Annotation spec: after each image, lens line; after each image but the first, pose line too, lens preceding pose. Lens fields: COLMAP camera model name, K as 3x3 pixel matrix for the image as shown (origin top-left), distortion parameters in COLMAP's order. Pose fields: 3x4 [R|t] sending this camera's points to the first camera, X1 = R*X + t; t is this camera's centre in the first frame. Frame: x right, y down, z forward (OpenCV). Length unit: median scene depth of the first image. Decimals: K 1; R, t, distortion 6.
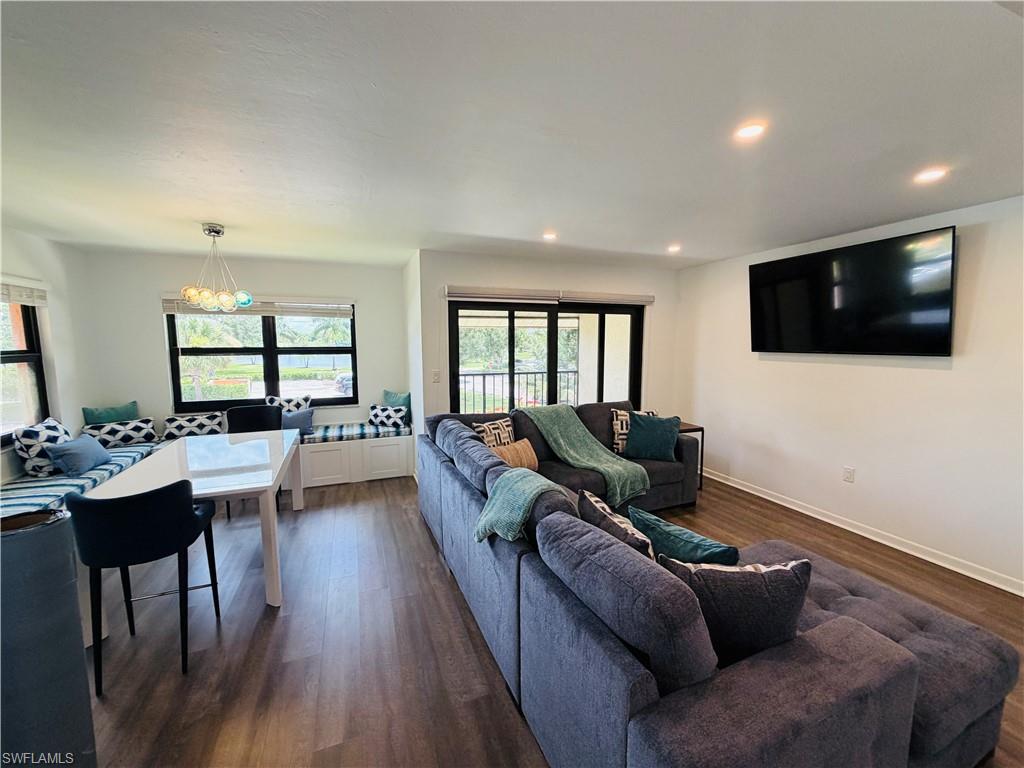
lens RADIAL K [[412.7, 0, 512.0], [0, 412.7, 384.0], [0, 0, 1]] dist [0.001057, 0.000291]
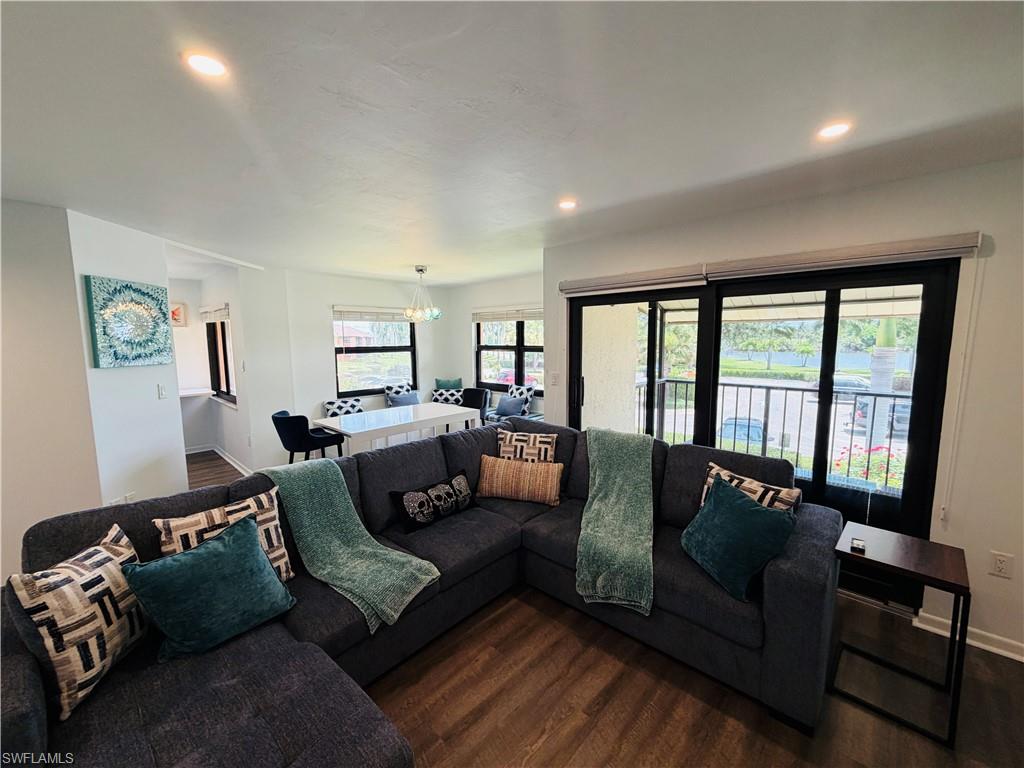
lens RADIAL K [[412.7, 0, 512.0], [0, 412.7, 384.0], [0, 0, 1]] dist [0.001057, 0.000291]
pose [[0.415501, 0.098411, -0.904253, 0.581514], [-0.090071, 0.993695, 0.066758, -0.055791], [0.905122, 0.053709, 0.421745, 0.463344]]
